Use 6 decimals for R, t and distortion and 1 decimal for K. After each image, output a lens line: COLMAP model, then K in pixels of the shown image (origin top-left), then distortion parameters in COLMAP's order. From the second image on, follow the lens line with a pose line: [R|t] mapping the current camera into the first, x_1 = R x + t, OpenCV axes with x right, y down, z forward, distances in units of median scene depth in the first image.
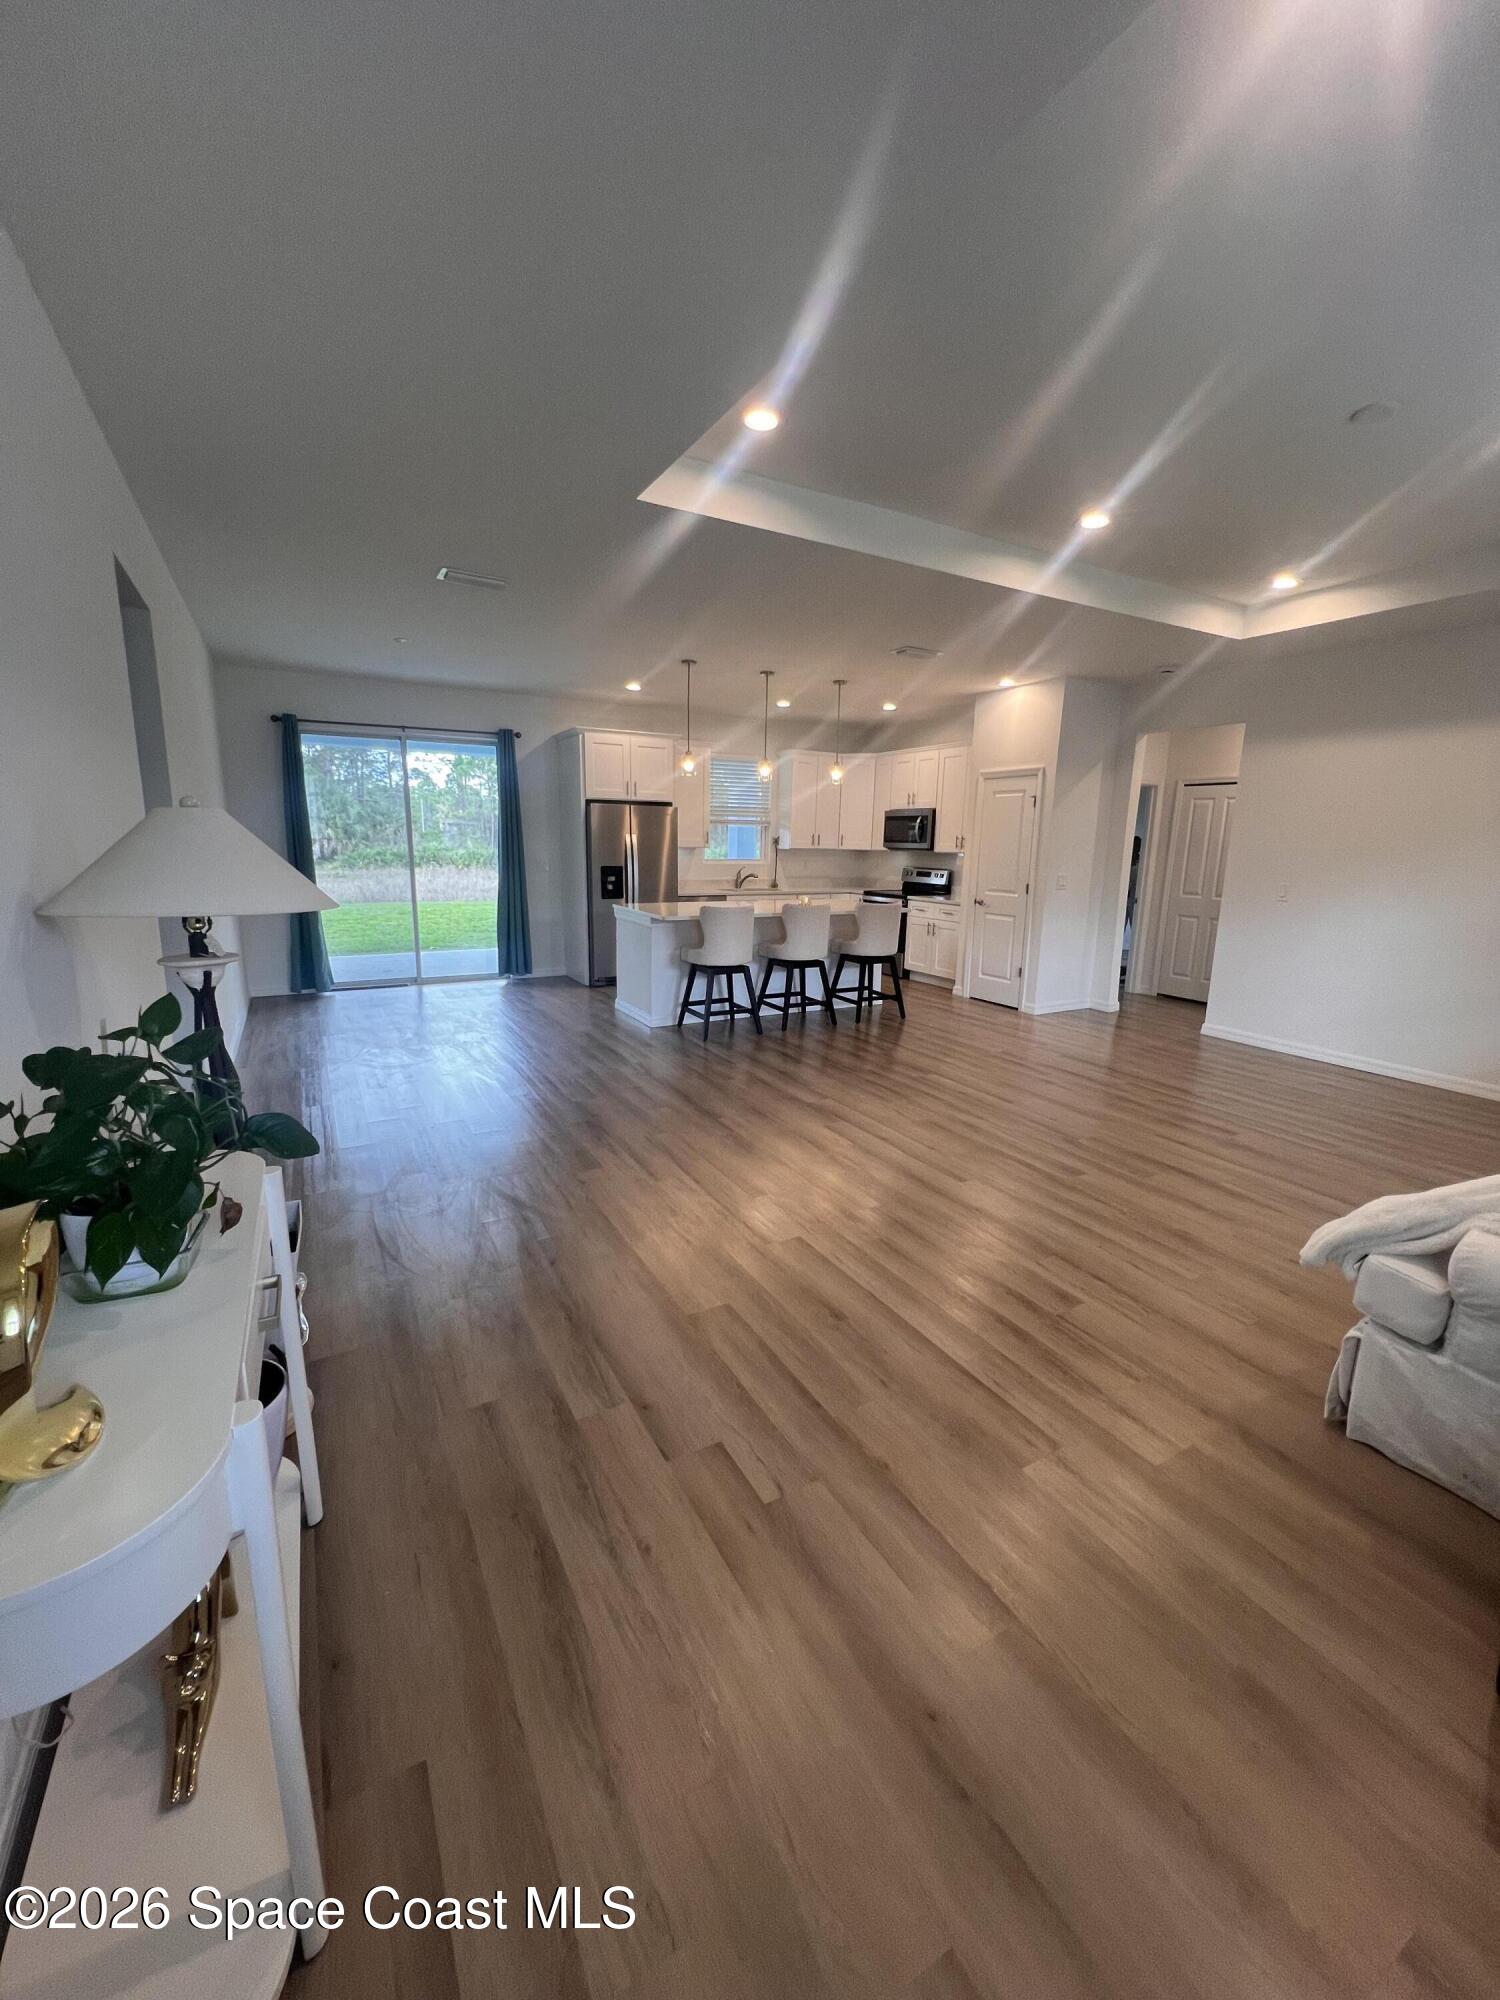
lens RADIAL K [[797.5, 0, 750.9], [0, 797.5, 997.6], [0, 0, 1]] dist [-0.000155, 0.000222]
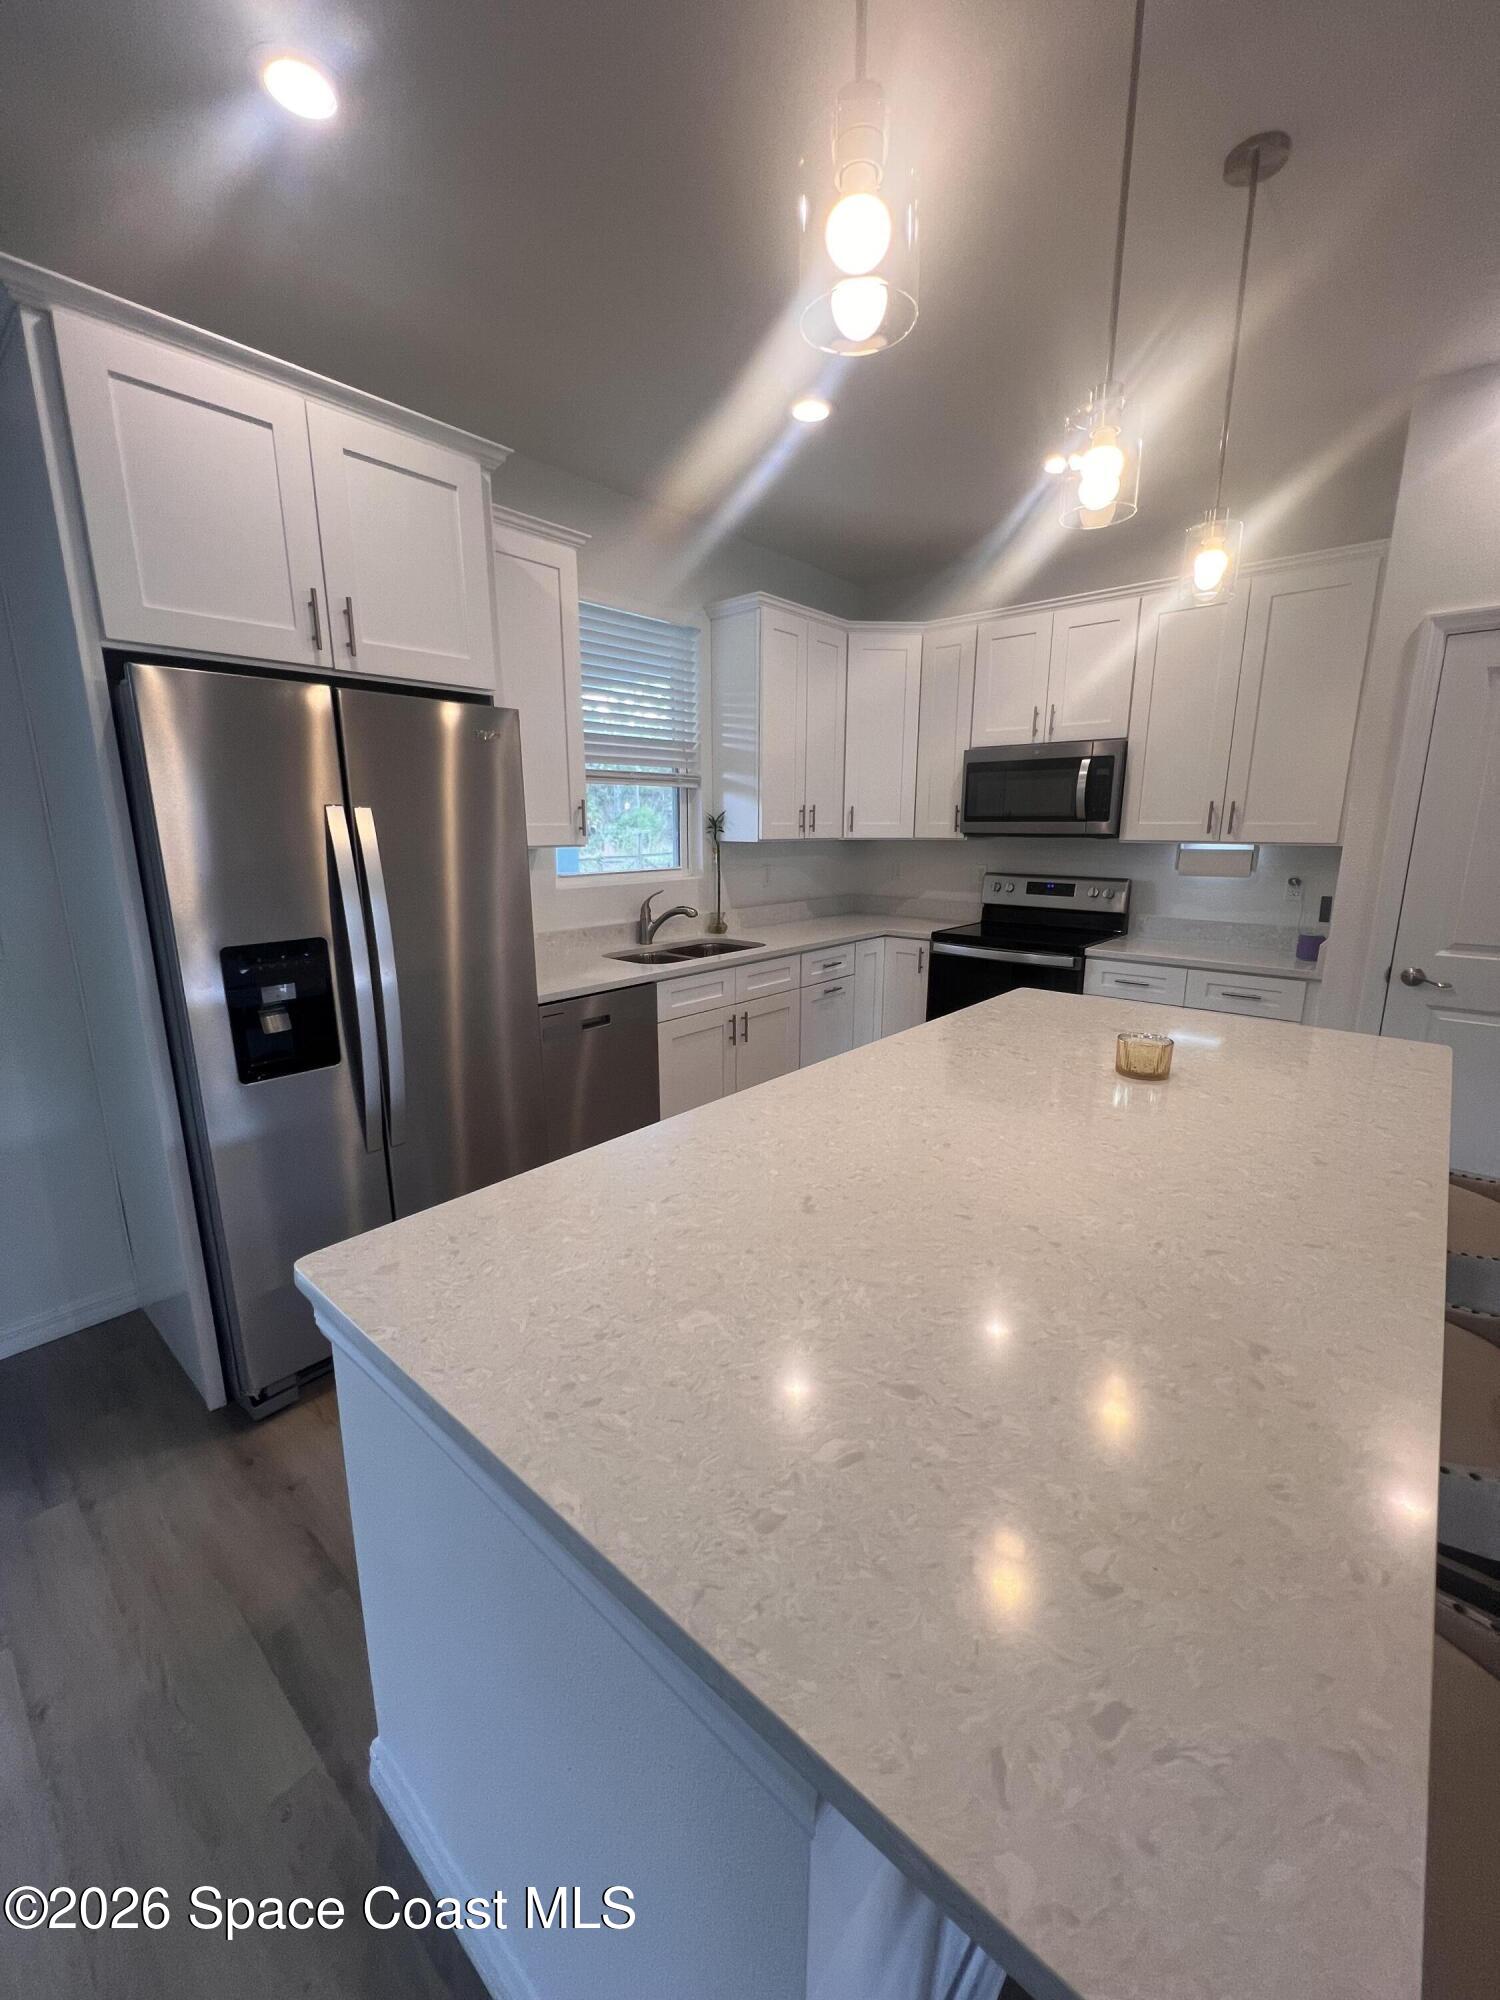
lens RADIAL K [[804.1, 0, 750.0], [0, 804.1, 1000.0], [0, 0, 1]] dist [-0.000132, 0.000028]
pose [[0.939520, -0.093715, 0.329423, -0.166109], [0.085130, 0.995549, 0.040426, -0.199424], [-0.331745, -0.009938, 0.943317, 0.990828]]
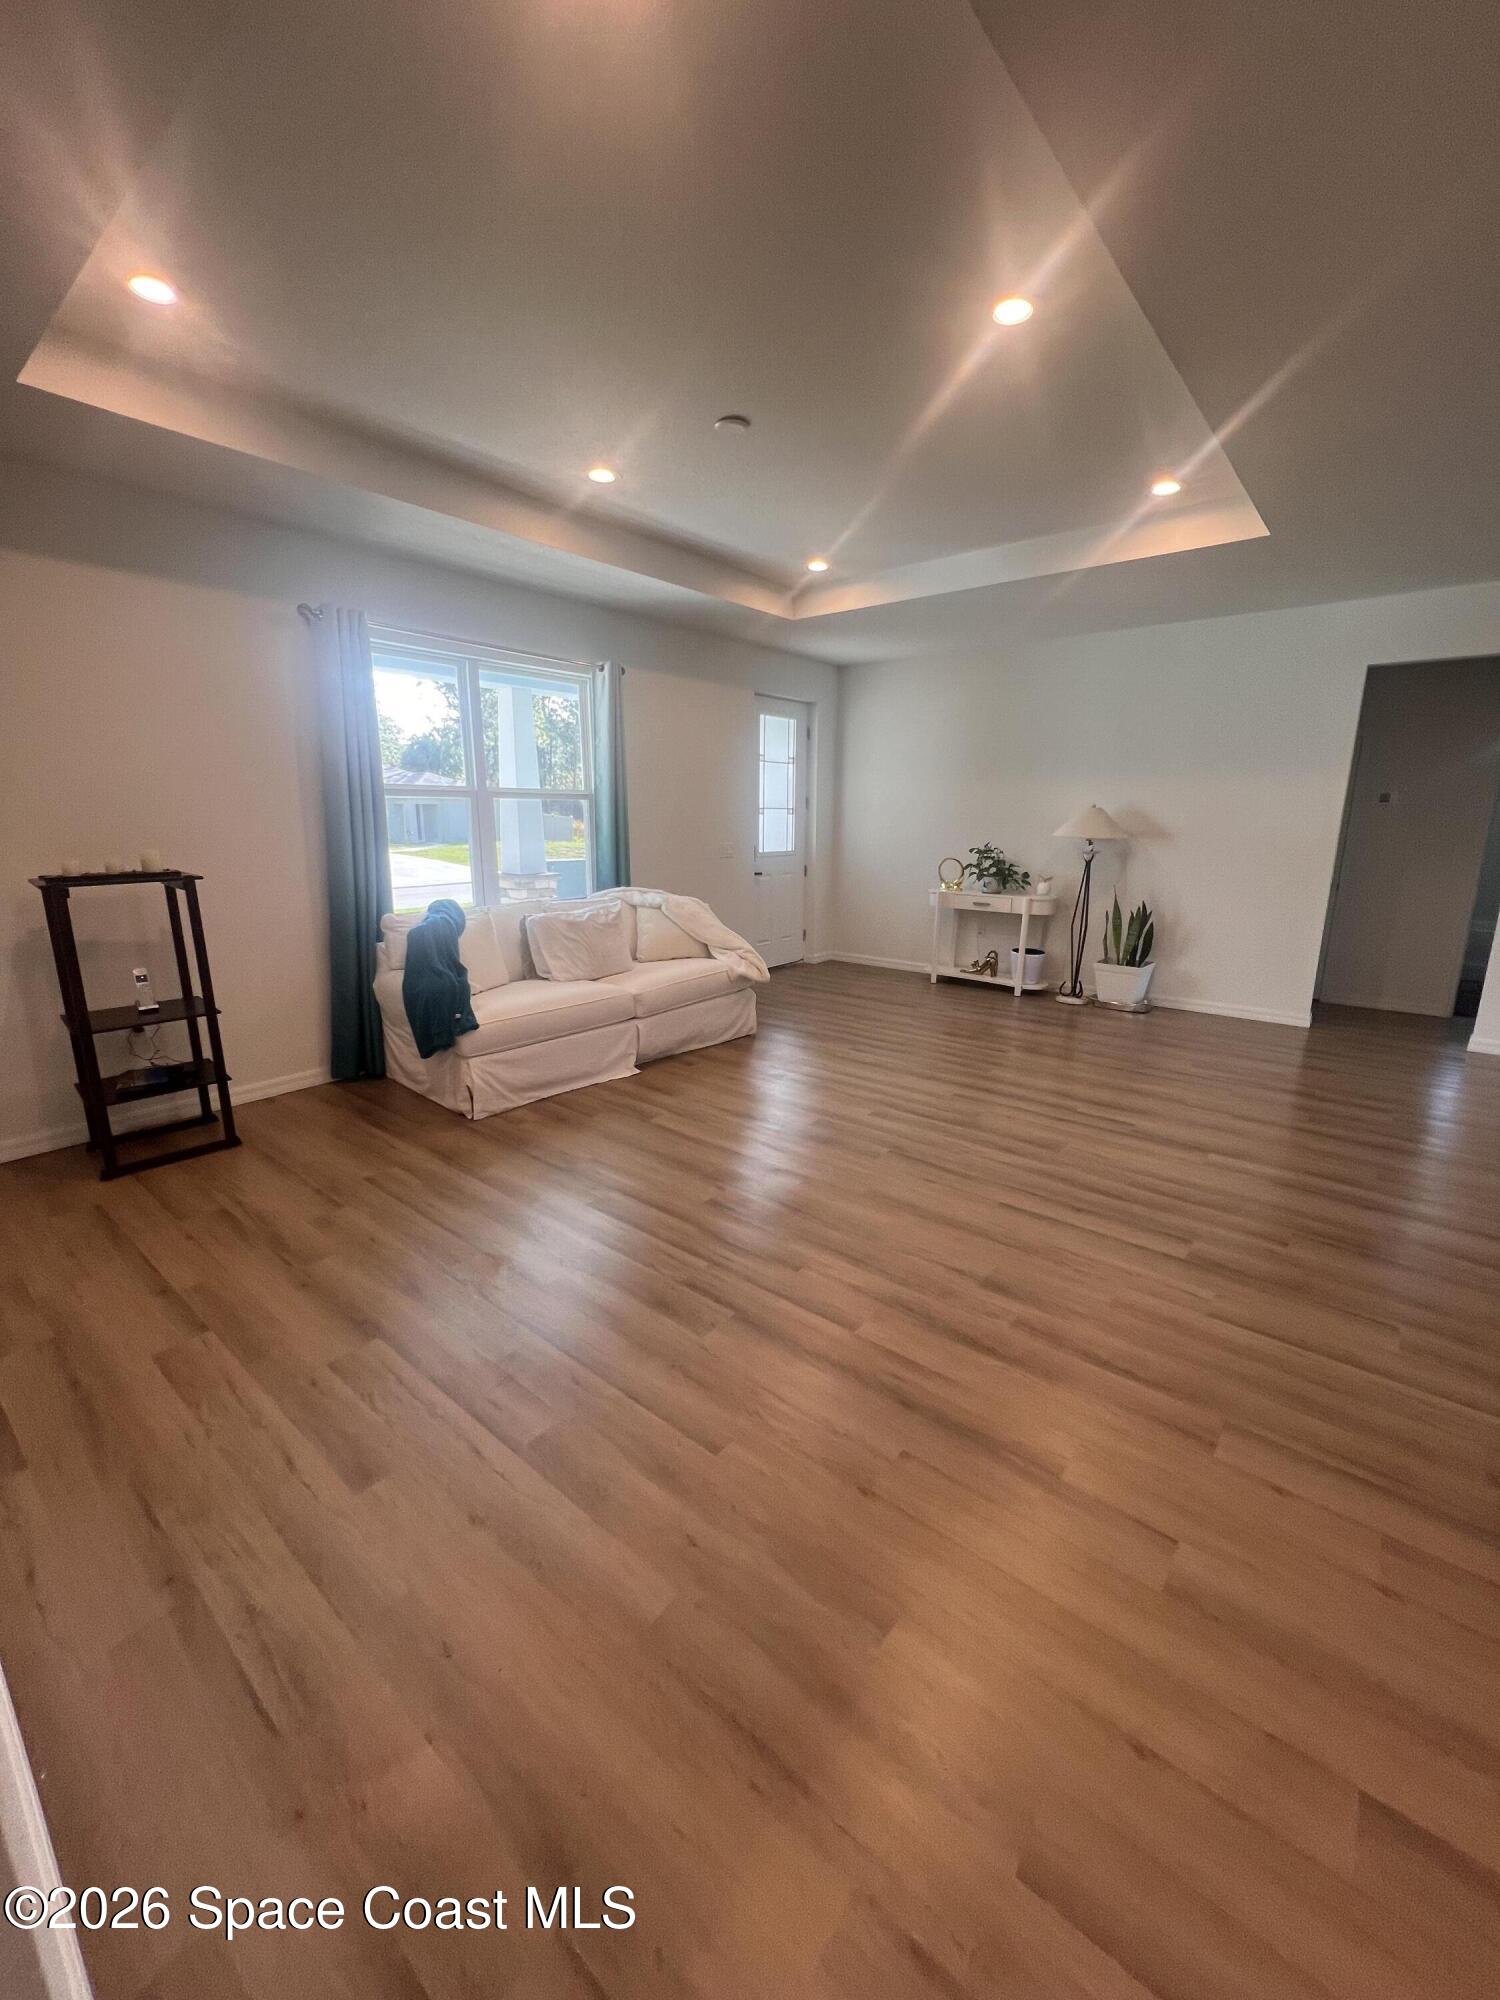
lens RADIAL K [[804.1, 0, 750.0], [0, 804.1, 1000.0], [0, 0, 1]] dist [-0.000132, 0.000028]
pose [[-0.936257, 0.060891, -0.345999, 0.609599], [-0.089245, 0.911335, 0.401875, -0.225486], [0.339792, 0.407137, -0.847810, 1.167572]]
